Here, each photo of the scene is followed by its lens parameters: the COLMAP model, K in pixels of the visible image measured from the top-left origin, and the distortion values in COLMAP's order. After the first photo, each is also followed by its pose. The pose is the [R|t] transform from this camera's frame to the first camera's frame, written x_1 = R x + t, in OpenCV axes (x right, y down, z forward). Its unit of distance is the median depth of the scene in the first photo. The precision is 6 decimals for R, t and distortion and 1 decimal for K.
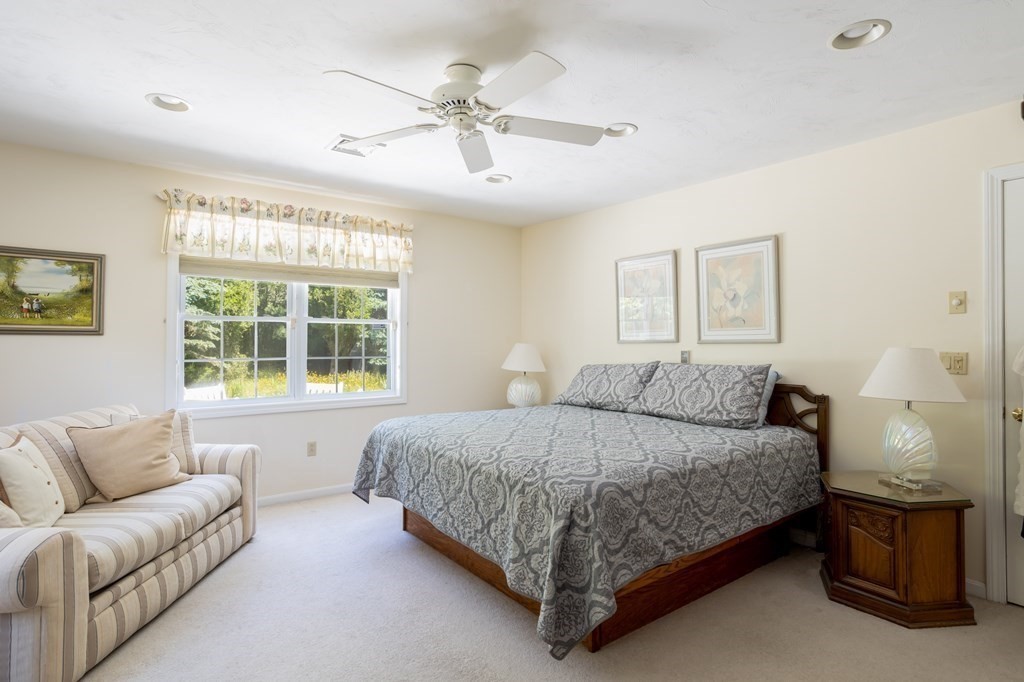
lens RADIAL K [[518.9, 0, 514.0], [0, 518.9, 334.0], [0, 0, 1]] dist [-0.062969, -0.000060]
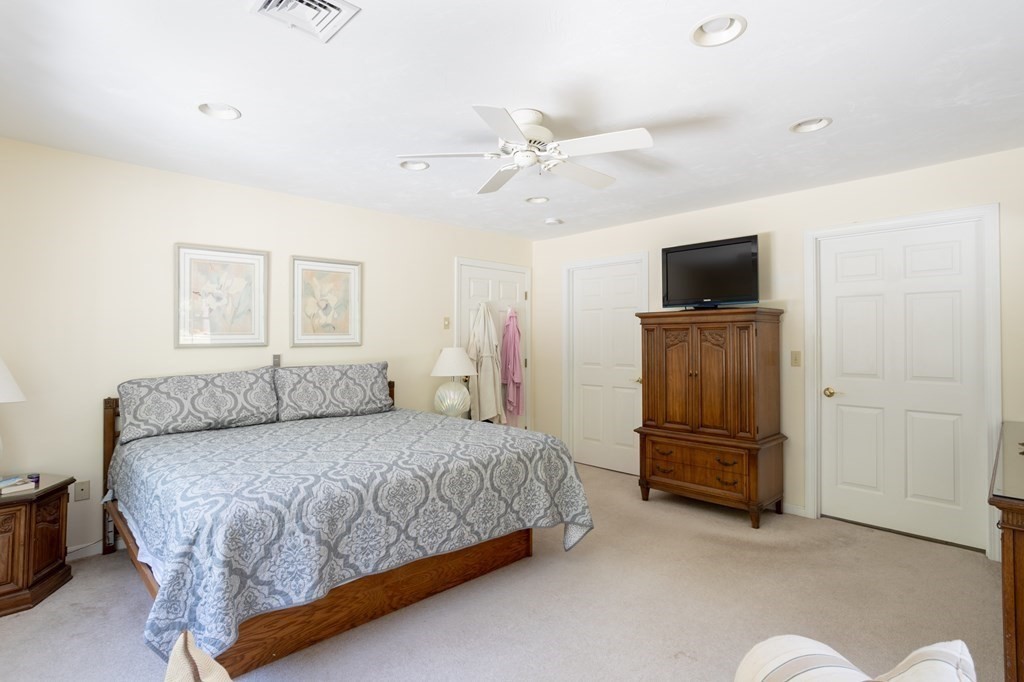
lens RADIAL K [[507.0, 0, 507.8], [0, 507.0, 332.4], [0, 0, 1]] dist [-0.040847, 0.030094]
pose [[-0.093225, 0.015557, 0.995524, -0.845845], [-0.012333, 0.999783, -0.016778, 0.000373], [-0.995569, -0.013842, -0.093013, 0.786530]]
